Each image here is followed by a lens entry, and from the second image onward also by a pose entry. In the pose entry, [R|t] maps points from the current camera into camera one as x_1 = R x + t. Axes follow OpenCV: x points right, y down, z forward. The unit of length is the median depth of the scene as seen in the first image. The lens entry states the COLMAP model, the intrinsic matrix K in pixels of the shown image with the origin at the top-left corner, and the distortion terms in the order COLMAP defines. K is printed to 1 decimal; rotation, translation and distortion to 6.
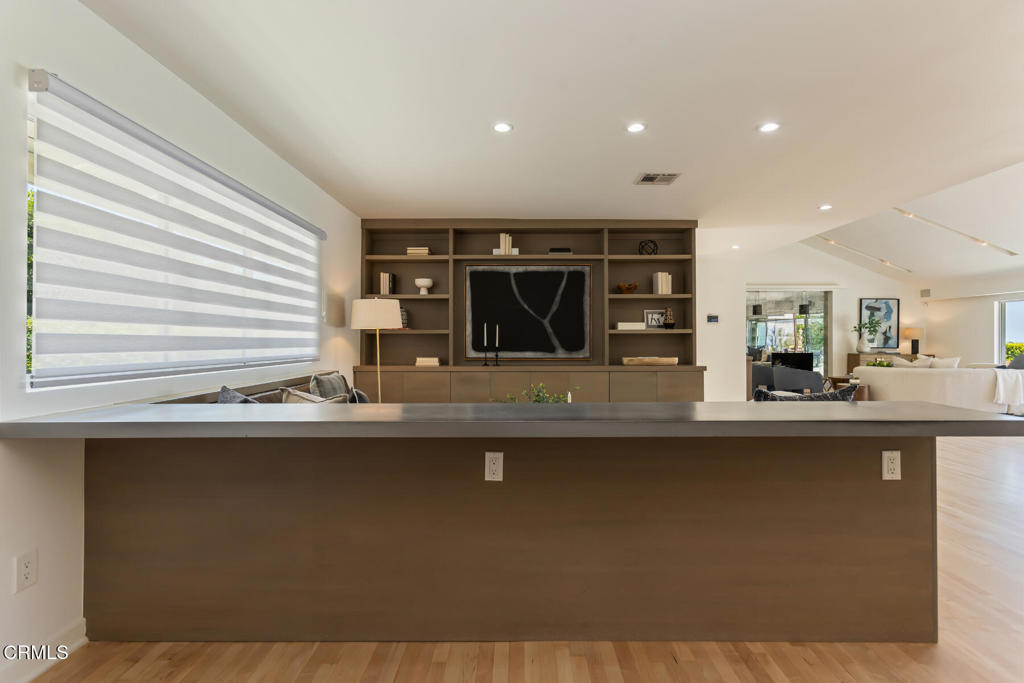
lens RADIAL K [[499.9, 0, 512.0], [0, 499.9, 341.5], [0, 0, 1]] dist [-0.001166, 0.000848]
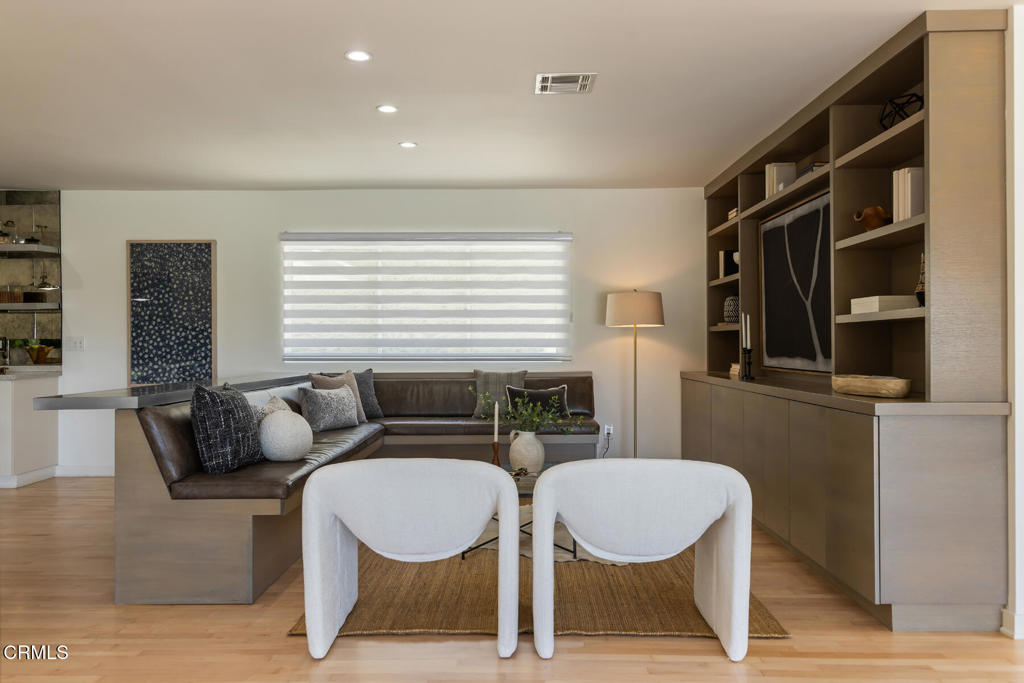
lens RADIAL K [[788.2, 0, 512.0], [0, 788.2, 341.5], [0, 0, 1]] dist [0.008701, 0.004018]
pose [[-0.004037, -0.003477, -0.999986, 0.933407], [0.002573, 0.999991, -0.003488, 0.002984], [0.999989, -0.002587, -0.004028, 0.679936]]
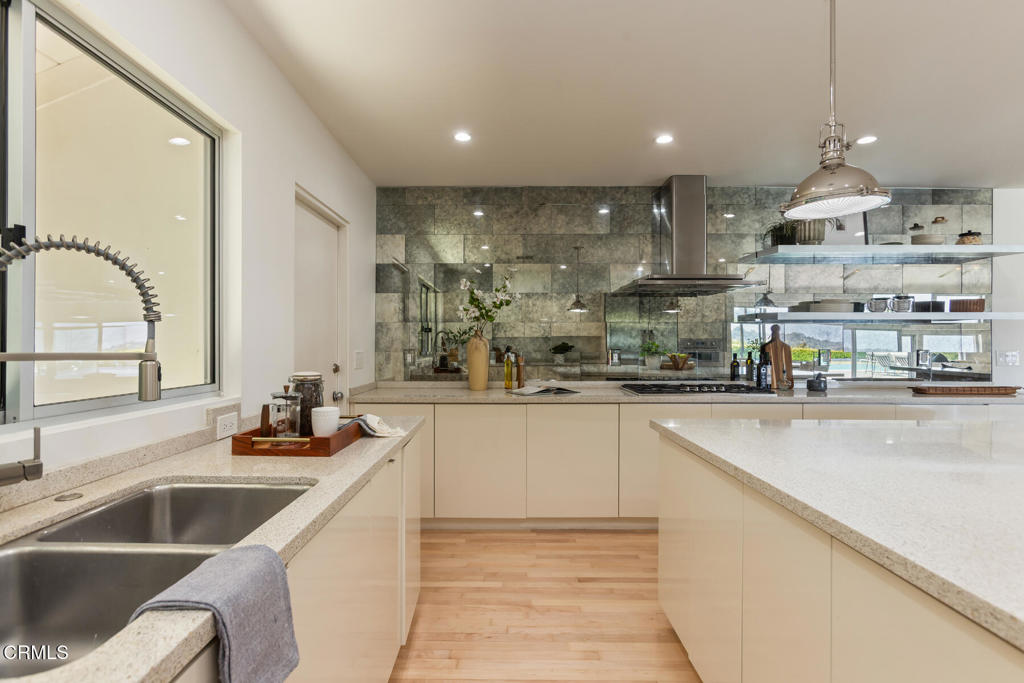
lens RADIAL K [[478.3, 0, 512.0], [0, 478.3, 341.5], [0, 0, 1]] dist [-0.000511, 0.000732]
pose [[0.010675, -0.006570, -0.999921, 0.373835], [-0.002290, 0.999976, -0.006595, -0.015980], [0.999940, 0.002360, 0.010659, -0.724938]]
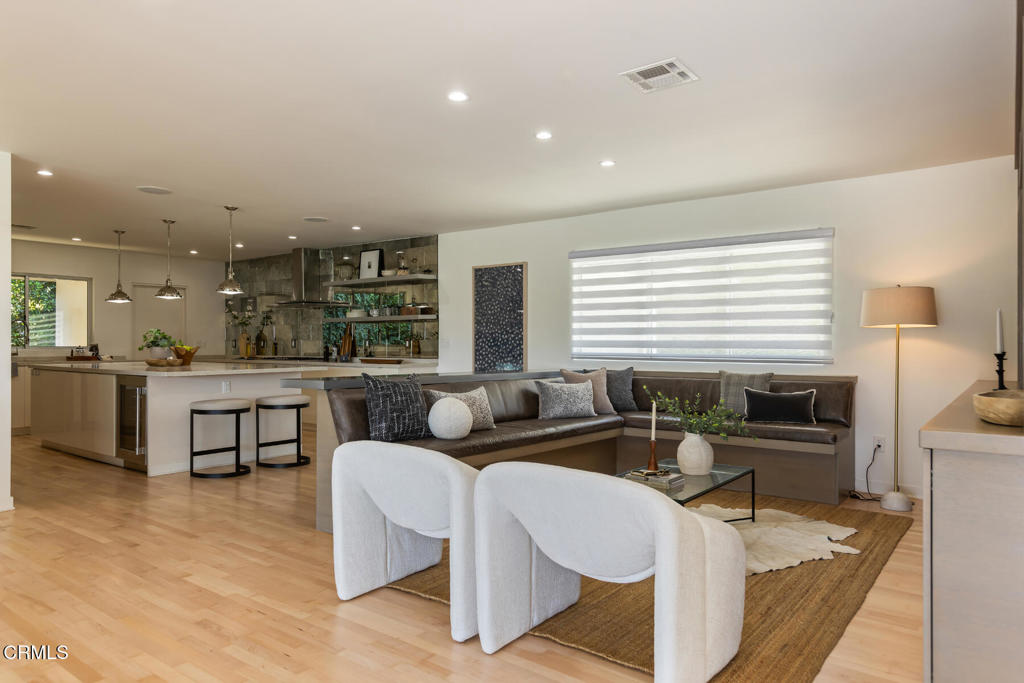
lens RADIAL K [[660.4, 0, 512.0], [0, 660.4, 341.5], [0, 0, 1]] dist [-0.001649, 0.000007]
pose [[-0.603278, -0.008654, -0.797484, 0.756805], [-0.005408, 0.999963, -0.006760, 0.004857], [0.797512, 0.000235, -0.603302, 0.976286]]
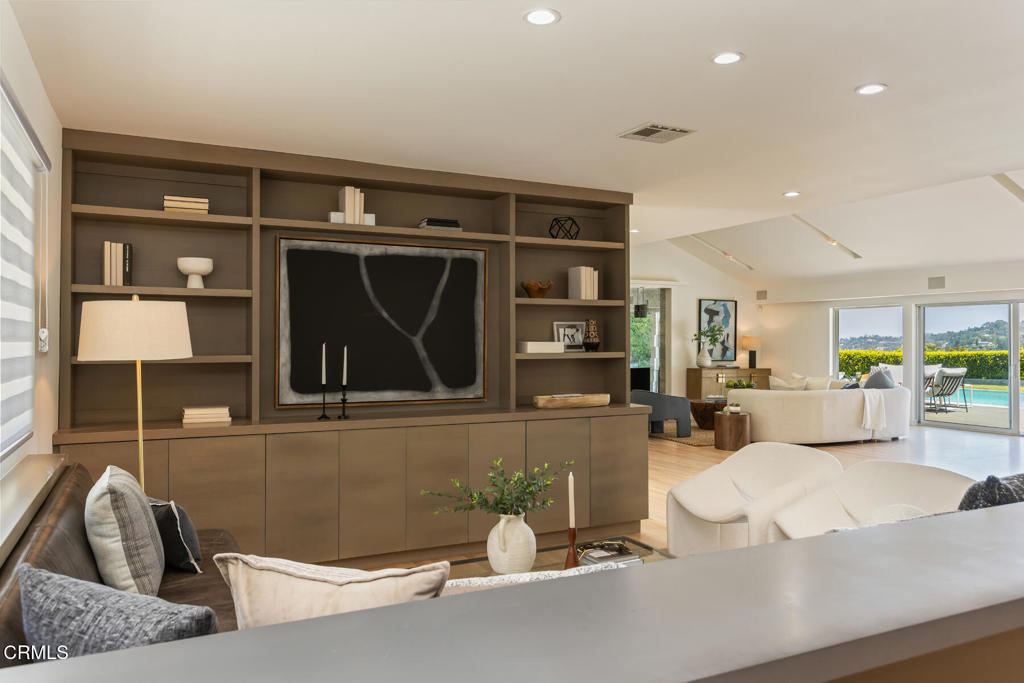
lens RADIAL K [[745.5, 0, 512.0], [0, 745.5, 341.5], [0, 0, 1]] dist [0.003052, 0.000886]
pose [[0.895826, 0.001713, 0.444401, -0.227940], [-0.001160, 0.999998, -0.001518, -0.036646], [-0.444403, 0.000844, 0.895827, 0.149531]]
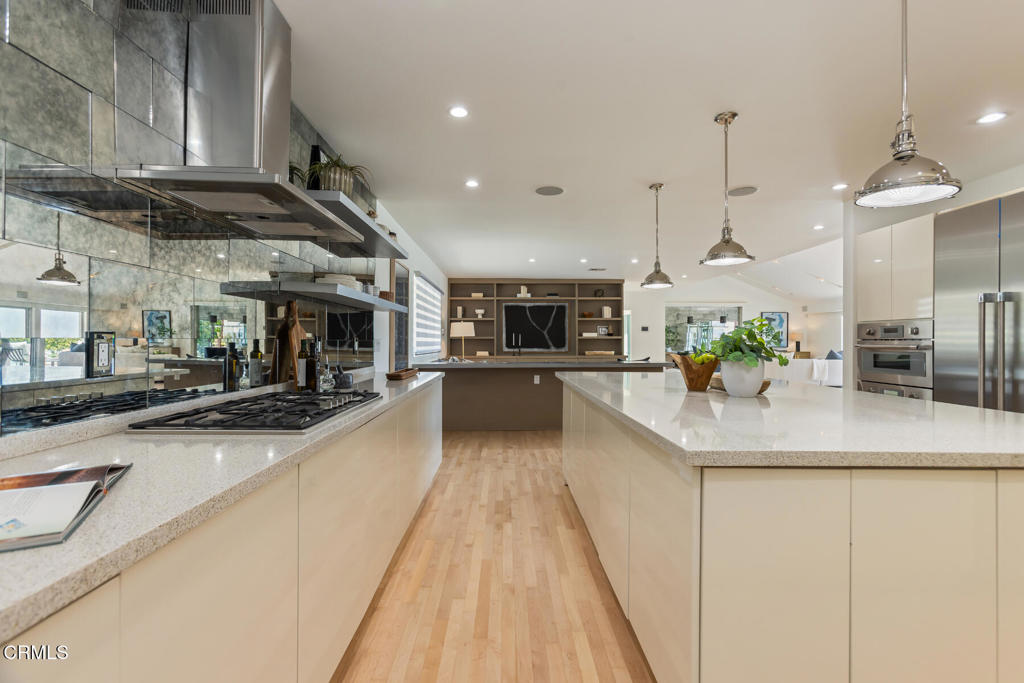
lens RADIAL K [[486.2, 0, 512.0], [0, 486.2, 341.5], [0, 0, 1]] dist [0.000984, 0.000758]
pose [[0.999728, 0.000162, 0.023333, -0.099624], [-0.000150, 1.000000, -0.000527, -0.004322], [-0.023333, 0.000523, 0.999728, -0.830852]]
